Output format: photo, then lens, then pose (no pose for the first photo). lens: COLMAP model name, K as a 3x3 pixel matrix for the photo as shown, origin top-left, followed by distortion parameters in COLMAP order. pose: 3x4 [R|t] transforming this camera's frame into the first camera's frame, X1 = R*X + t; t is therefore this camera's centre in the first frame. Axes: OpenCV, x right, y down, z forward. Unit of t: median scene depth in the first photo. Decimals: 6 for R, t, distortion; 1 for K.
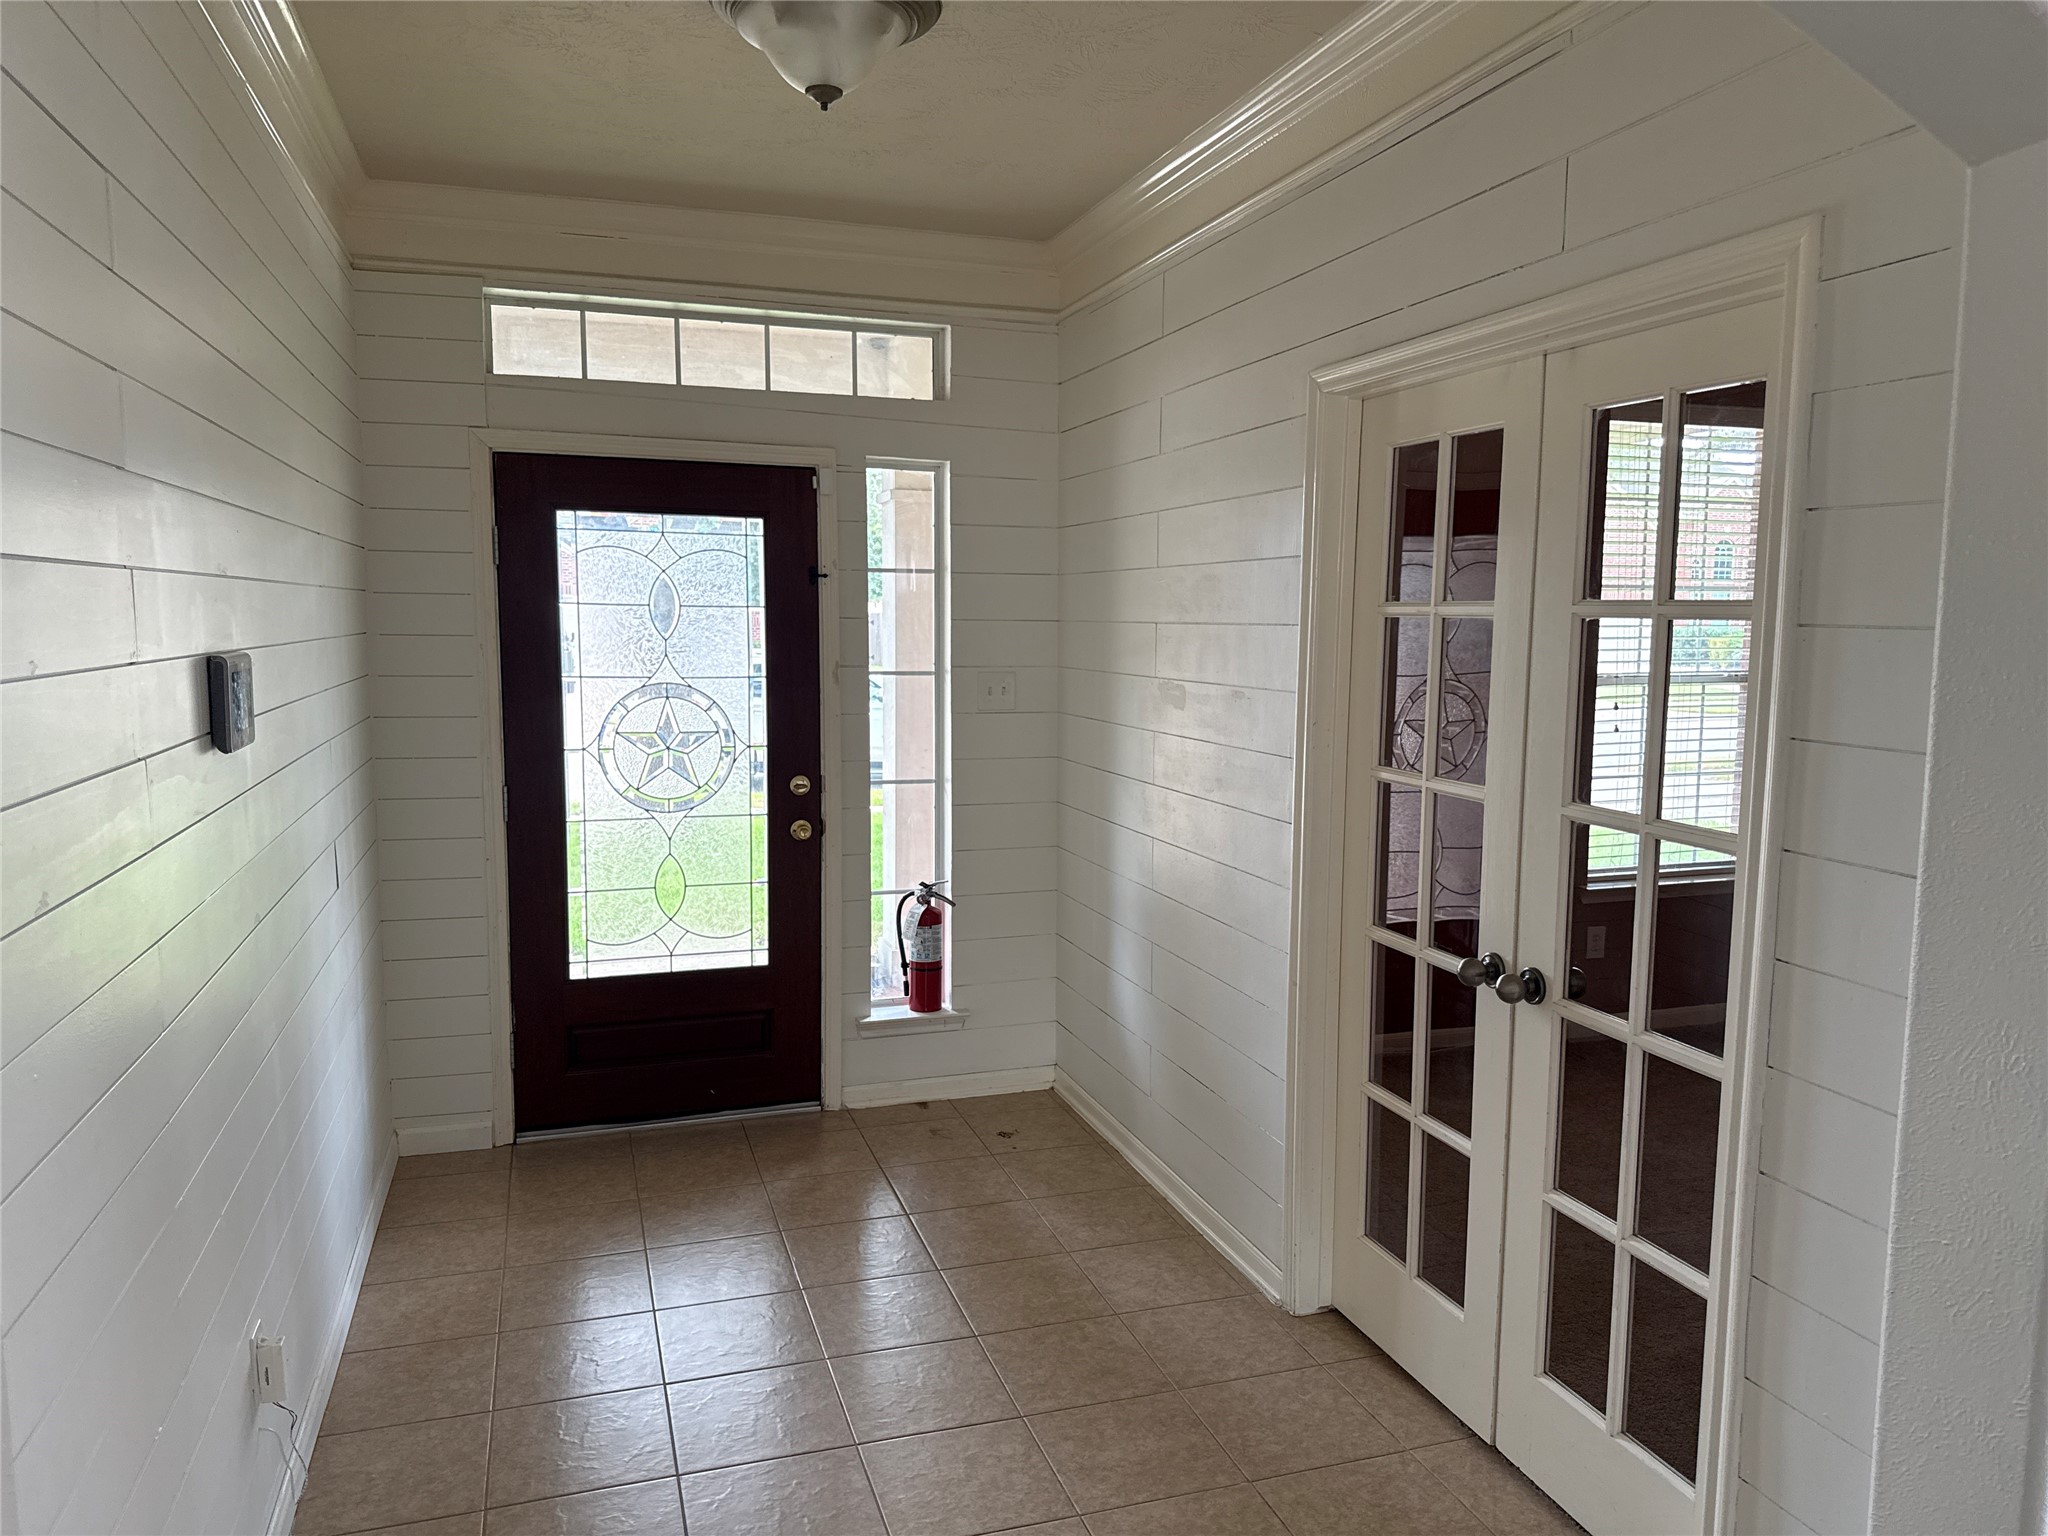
lens RADIAL K [[1449.9, 0, 1028.3], [0, 1449.9, 786.0], [0, 0, 1]] dist [0.009679, -0.033423]
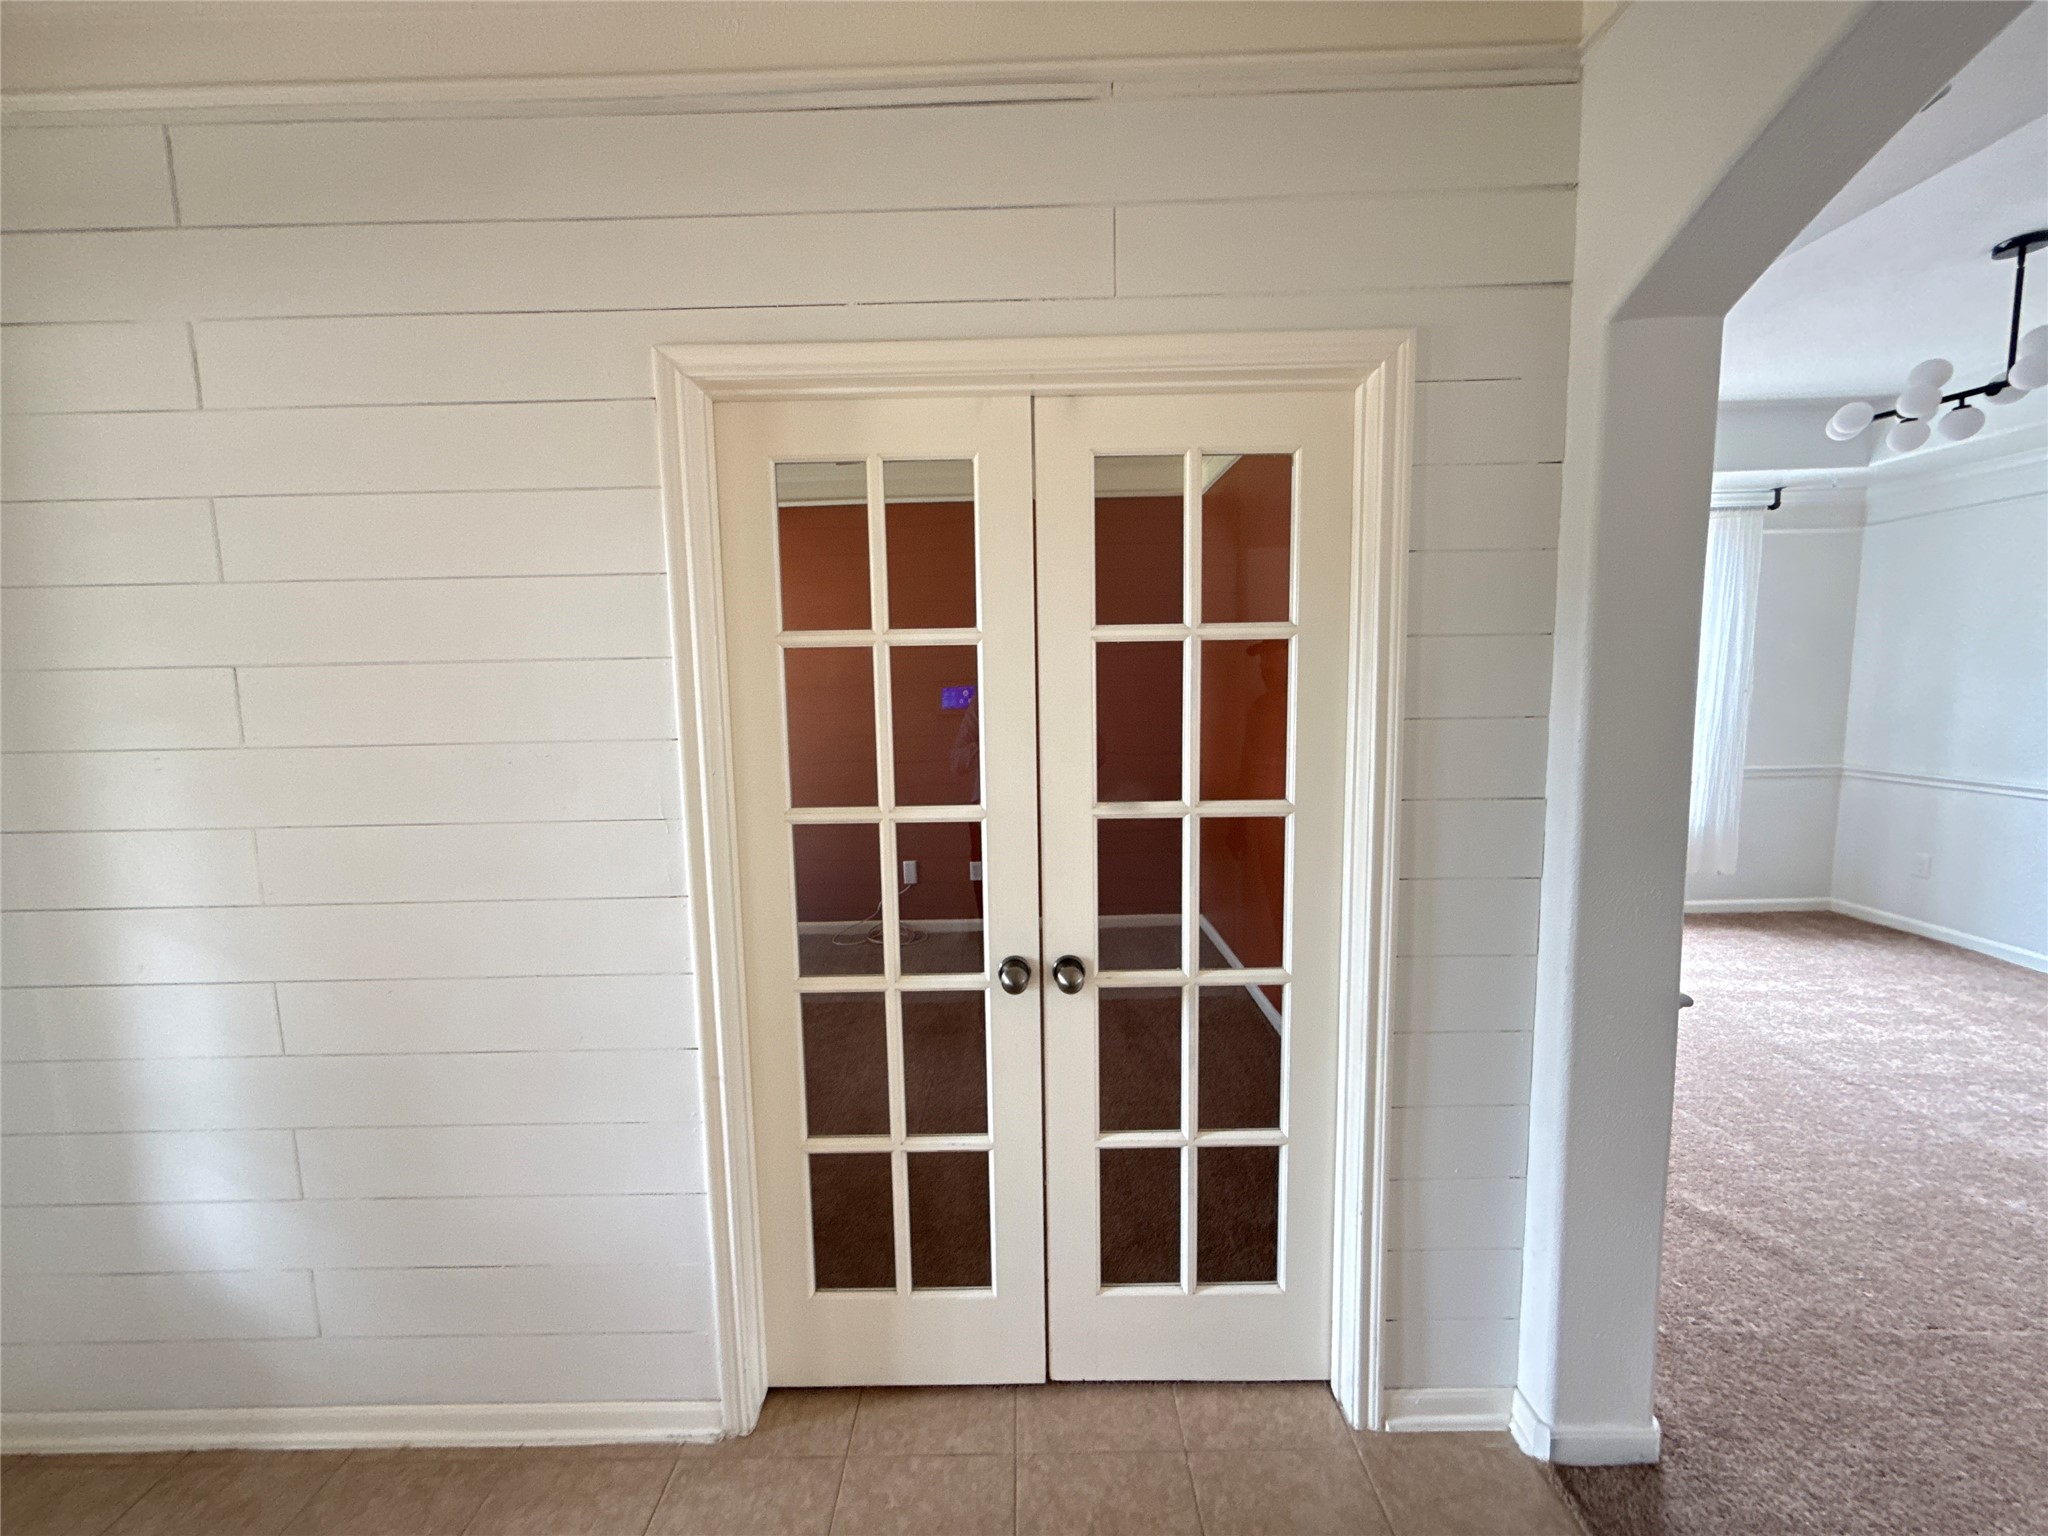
lens RADIAL K [[819.7, 0, 1024.6], [0, 819.7, 763.4], [0, 0, 1]] dist [-0.002025, 0.001323]
pose [[0.311457, -0.122316, 0.942355, -0.214246], [0.135295, 0.987286, 0.083431, -0.069872], [-0.940580, 0.101511, 0.324046, 0.723009]]
